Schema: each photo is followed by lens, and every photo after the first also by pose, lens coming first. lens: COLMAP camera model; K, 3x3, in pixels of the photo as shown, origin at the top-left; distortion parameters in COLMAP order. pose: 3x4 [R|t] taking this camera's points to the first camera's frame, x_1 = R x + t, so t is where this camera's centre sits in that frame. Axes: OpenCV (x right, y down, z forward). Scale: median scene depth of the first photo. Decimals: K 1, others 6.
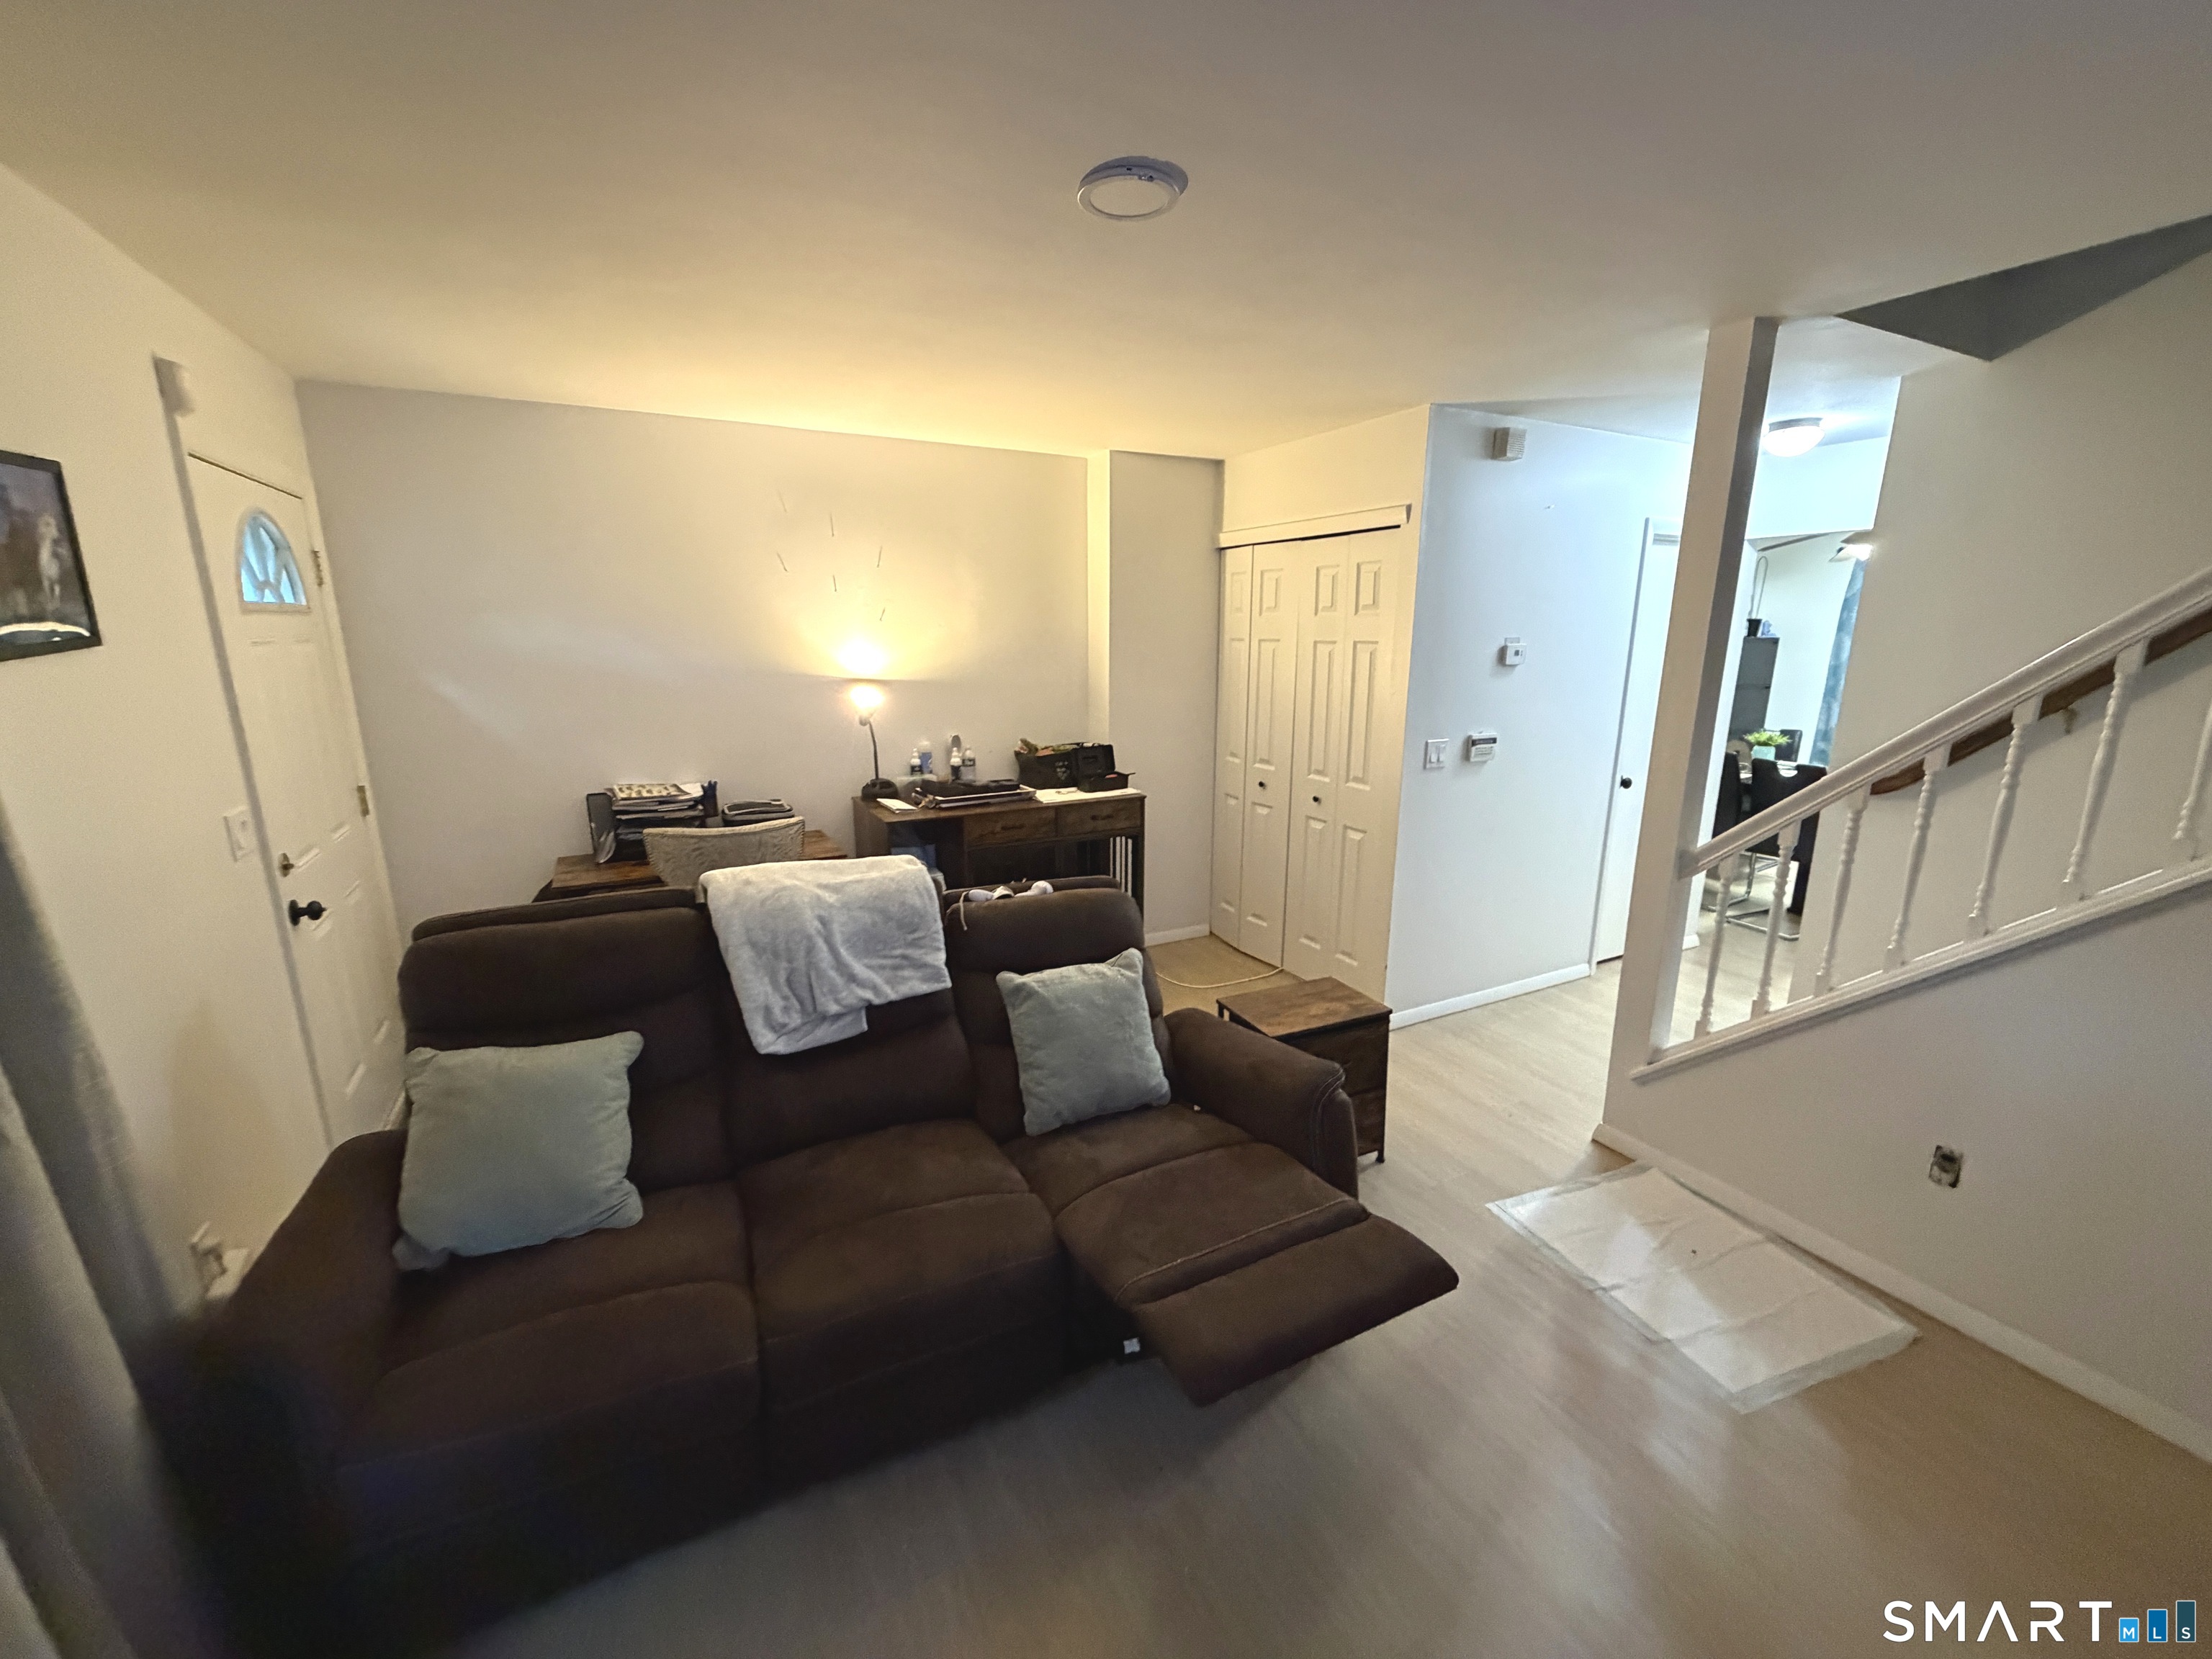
lens RADIAL K [[882.3, 0, 1106.0], [0, 882.3, 829.5], [0, 0, 1]] dist [-0.002061, 0.000121]
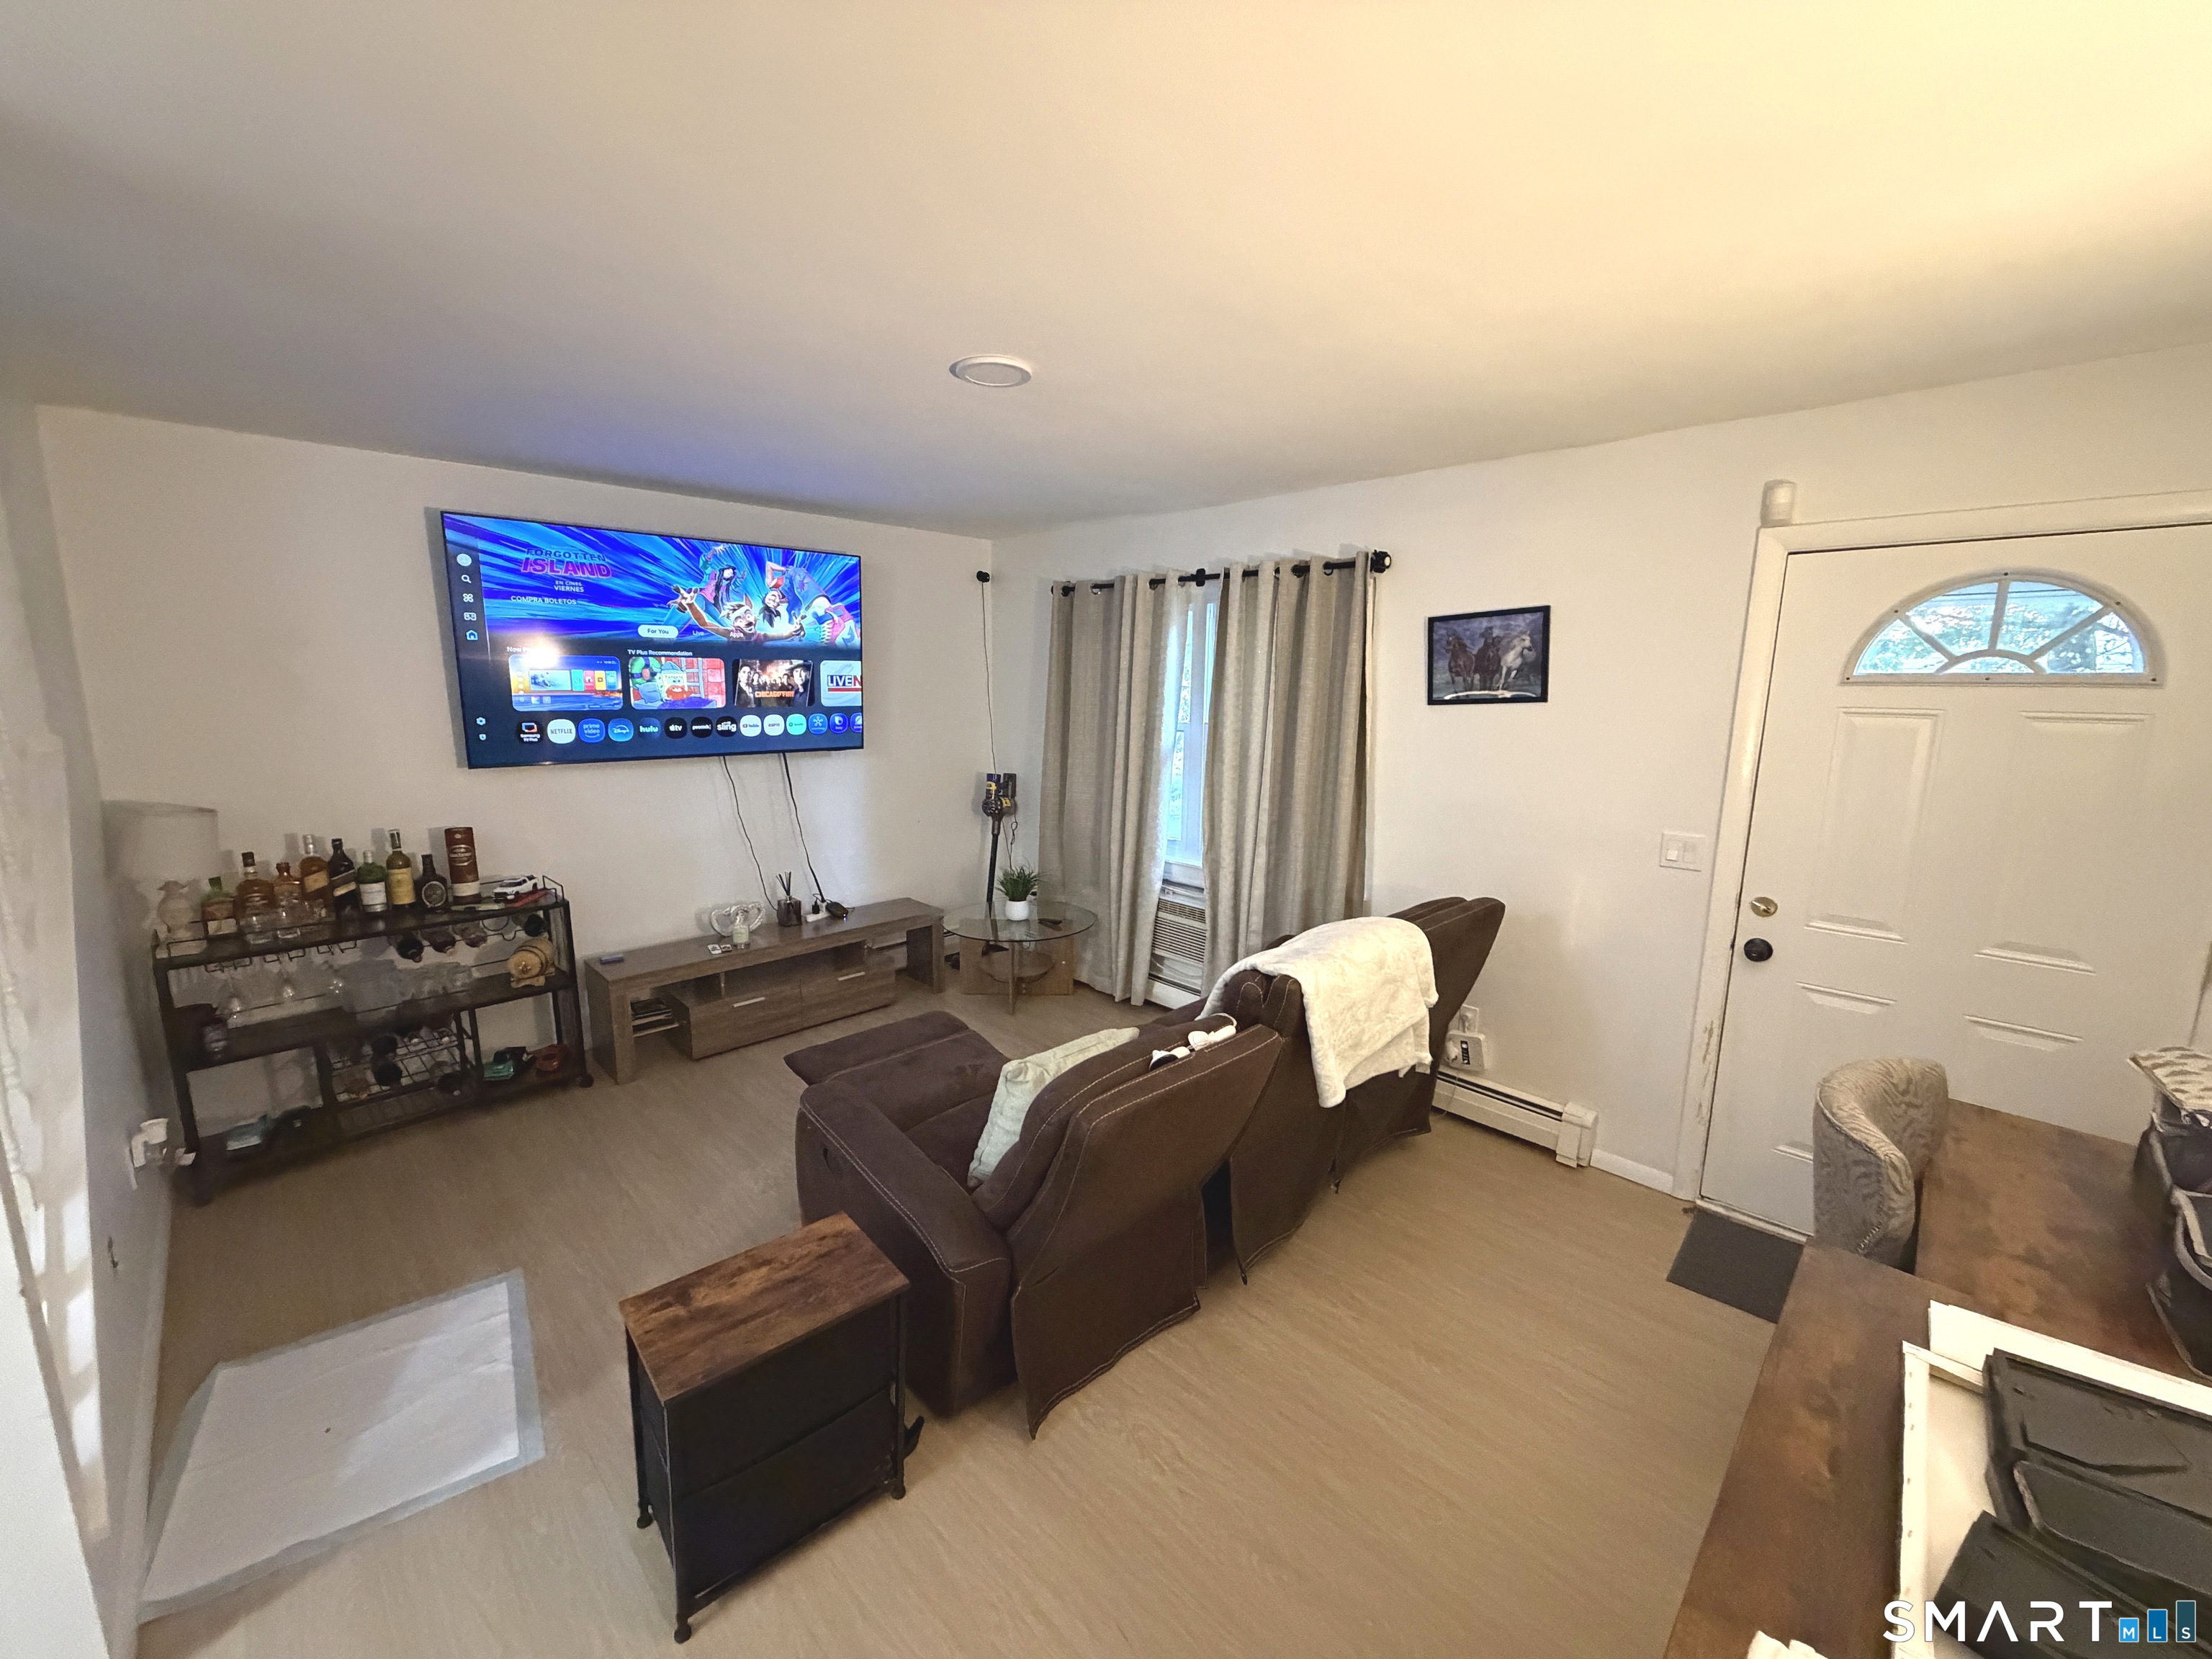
lens RADIAL K [[882.3, 0, 1106.0], [0, 882.3, 829.5], [0, 0, 1]] dist [-0.002061, 0.000121]
pose [[-0.953484, 0.038490, -0.298976, 0.192813], [-0.080029, 0.923900, 0.374171, -0.396610], [0.290626, 0.380693, -0.877844, 1.681778]]
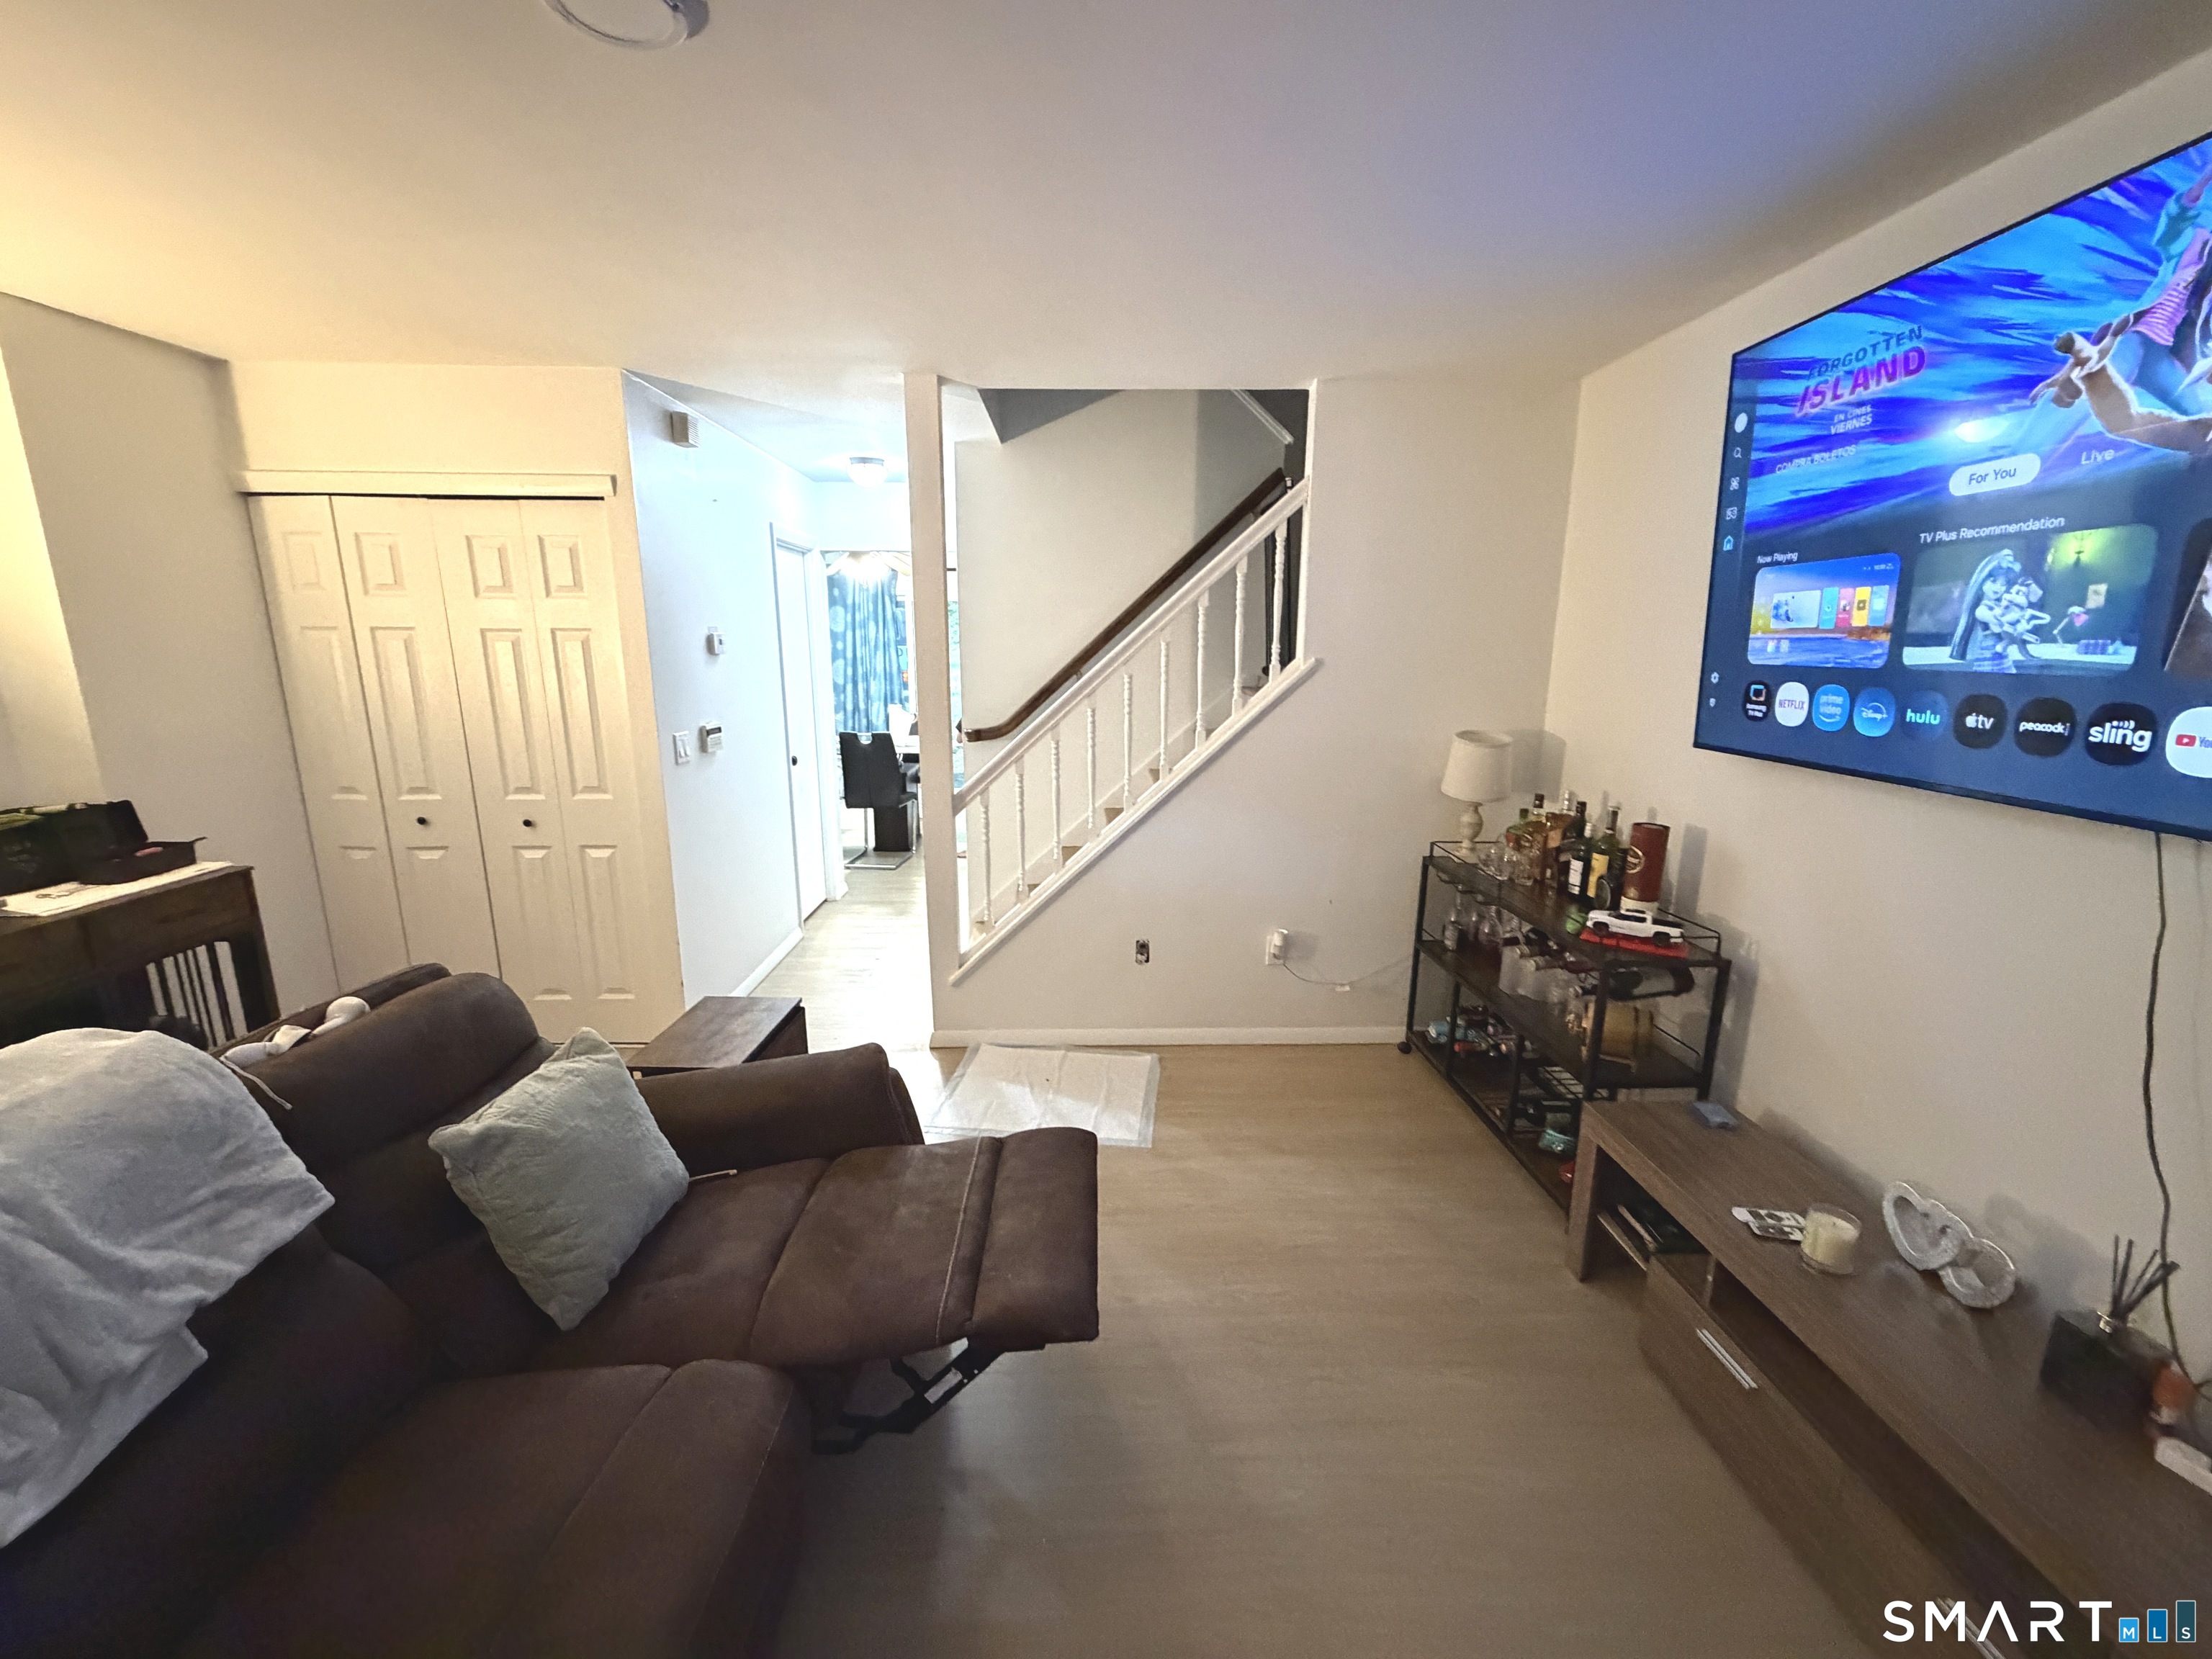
lens RADIAL K [[882.3, 0, 1106.0], [0, 882.3, 829.5], [0, 0, 1]] dist [-0.002061, 0.000121]
pose [[0.436342, -0.186495, 0.880242, -0.395125], [0.195142, 0.974614, 0.109756, -0.021894], [-0.878365, 0.123881, 0.461658, 0.248794]]
